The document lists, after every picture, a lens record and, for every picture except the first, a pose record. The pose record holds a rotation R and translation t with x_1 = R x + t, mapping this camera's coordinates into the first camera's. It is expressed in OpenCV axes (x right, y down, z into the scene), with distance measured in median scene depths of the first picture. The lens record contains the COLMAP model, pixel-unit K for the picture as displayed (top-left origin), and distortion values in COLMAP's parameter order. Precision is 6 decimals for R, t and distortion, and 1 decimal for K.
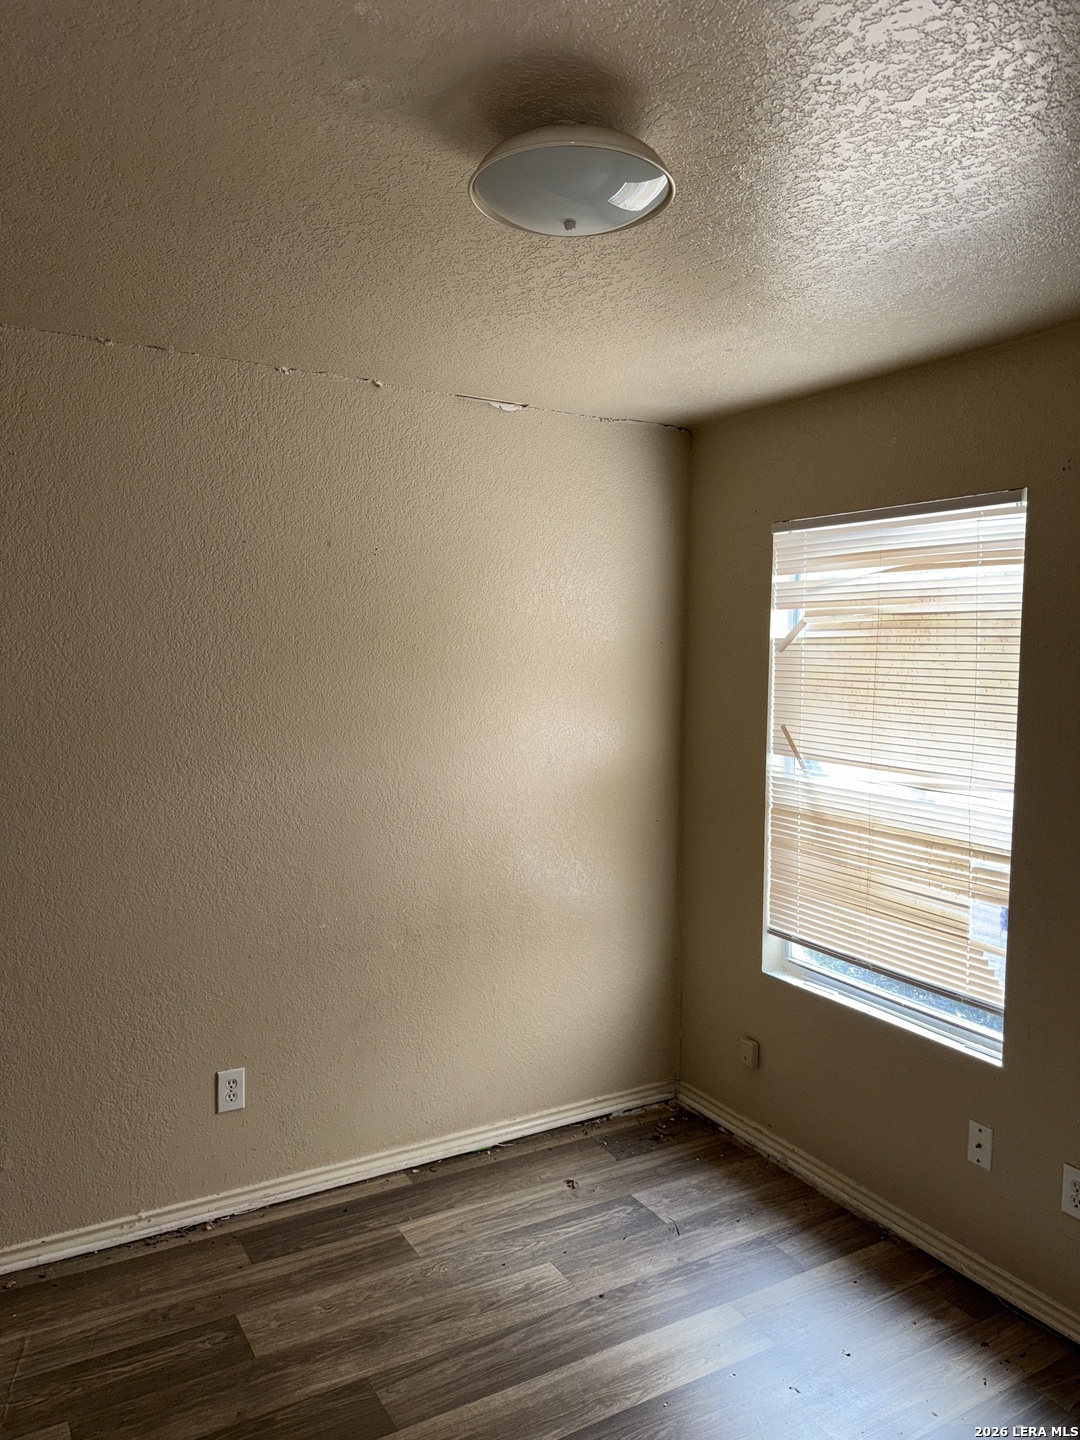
lens RADIAL K [[1019.4, 0, 521.9], [0, 1019.4, 718.5], [0, 0, 1]] dist [0.003813, -0.008160]
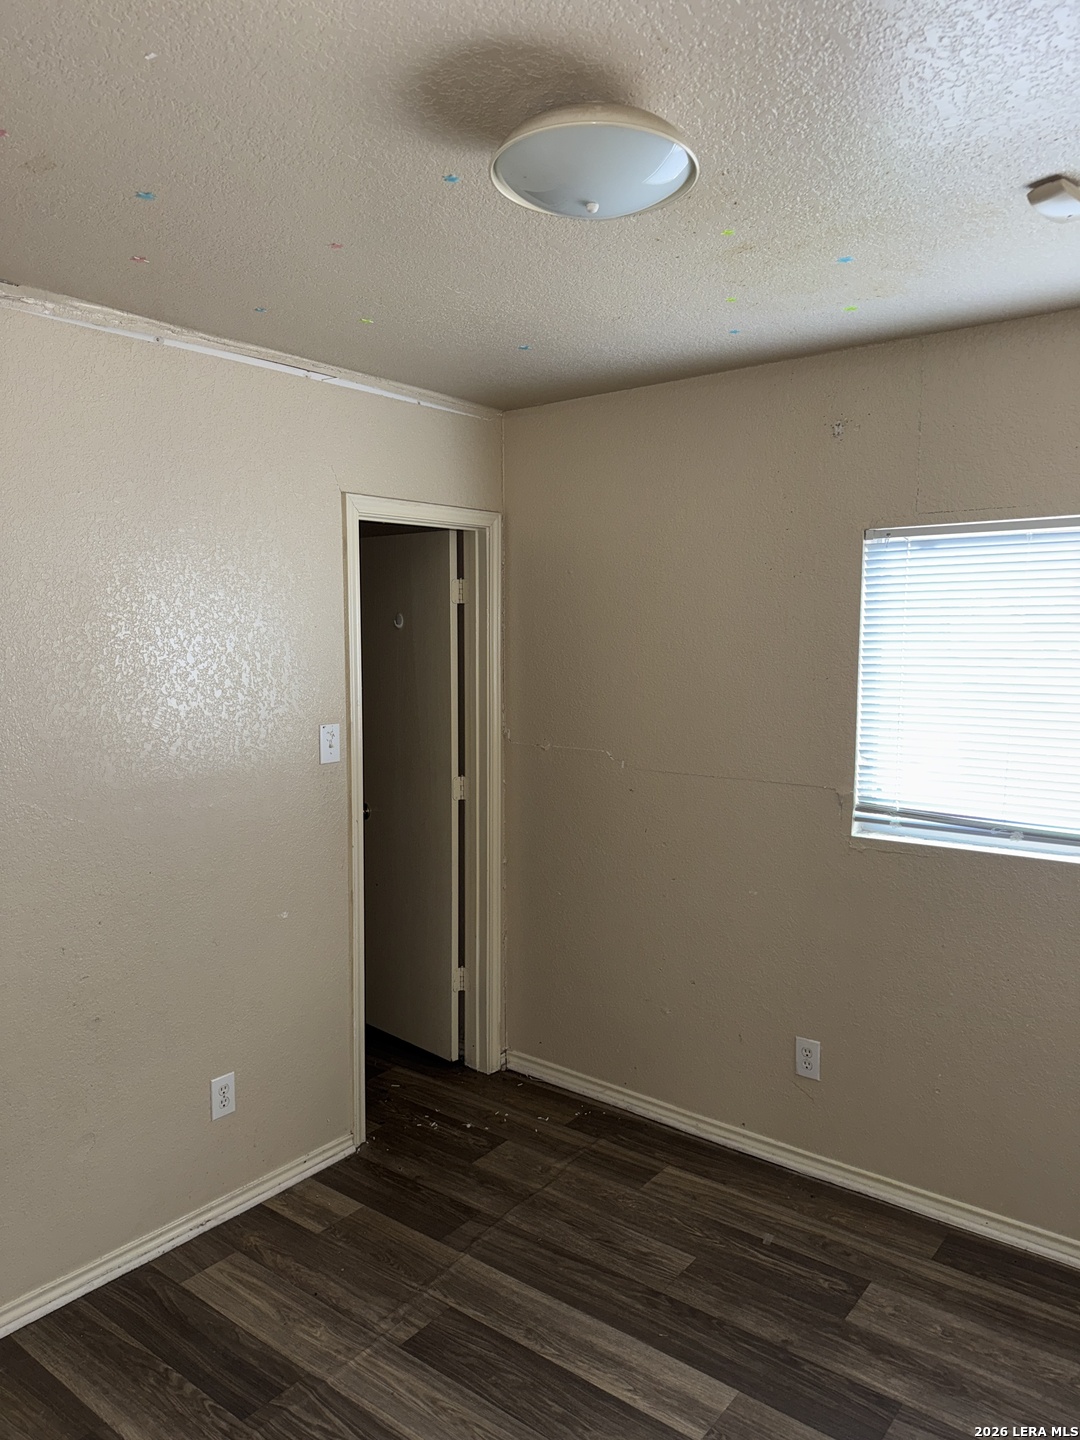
lens RADIAL K [[1033.7, 0, 540.0], [0, 1033.7, 720.0], [0, 0, 1]] dist [0.037895, -0.027954]
pose [[0.375200, 0.064572, -0.924692, 0.873070], [-0.042699, 0.997716, 0.052346, -0.029010], [0.925960, 0.019844, 0.377100, 0.477074]]
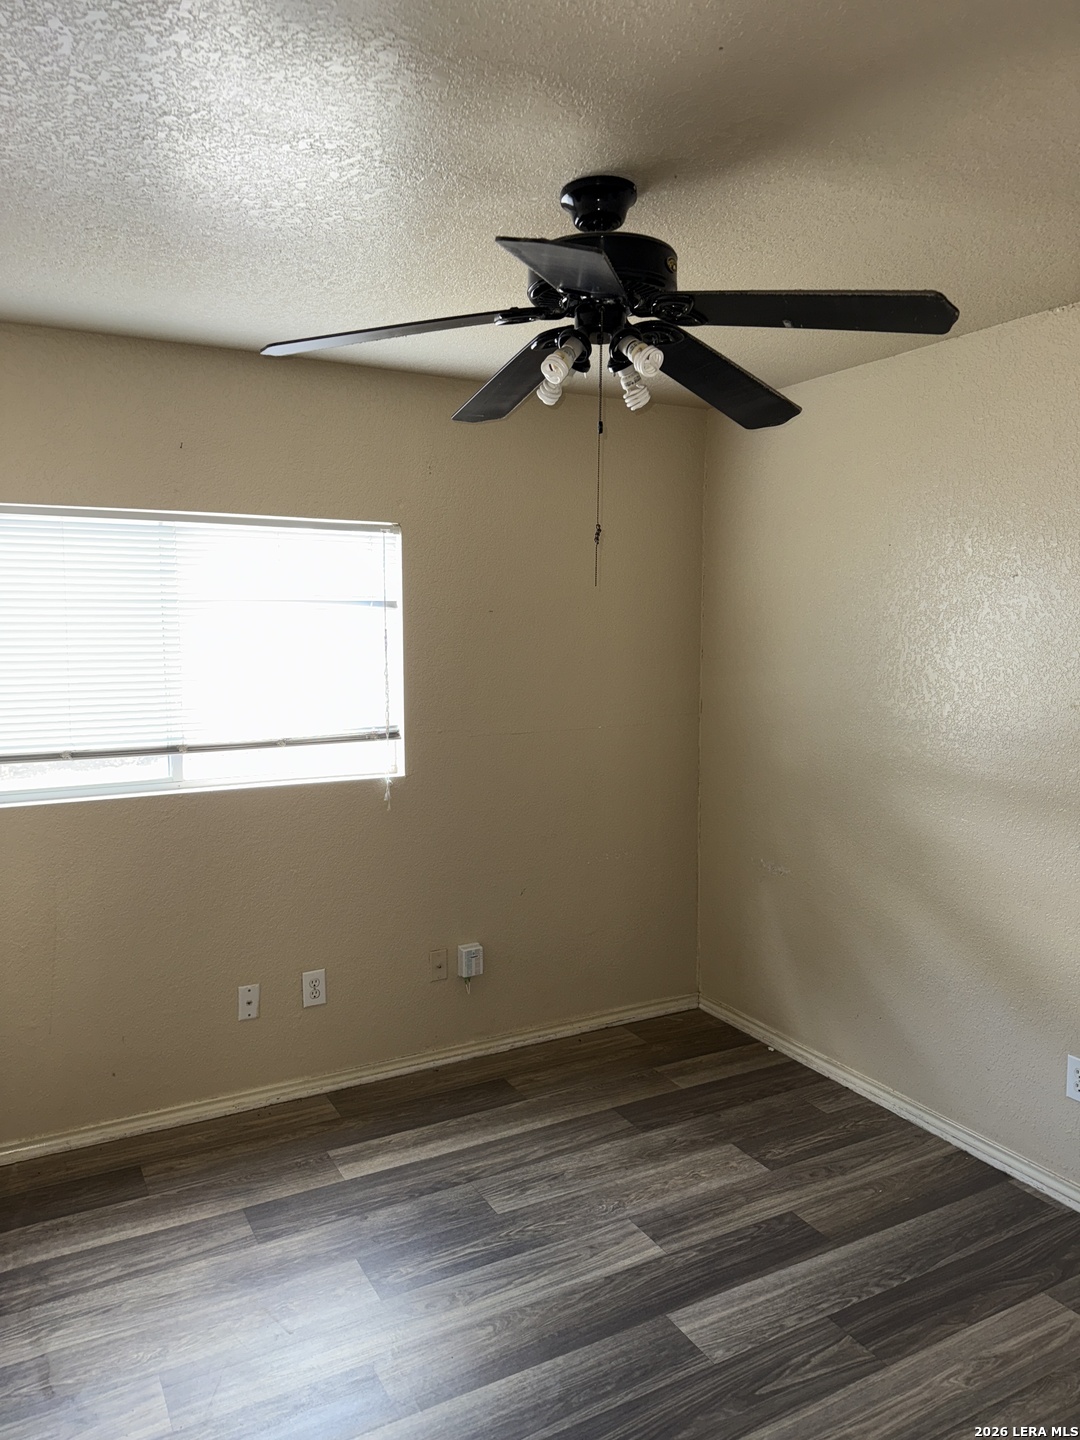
lens RADIAL K [[1033.7, 0, 540.0], [0, 1033.7, 720.0], [0, 0, 1]] dist [0.037895, -0.027954]
pose [[-0.999519, -0.025461, 0.017685, -0.019538], [-0.022323, 0.986983, 0.159269, -0.109254], [-0.021510, 0.158798, -0.987077, 1.948551]]
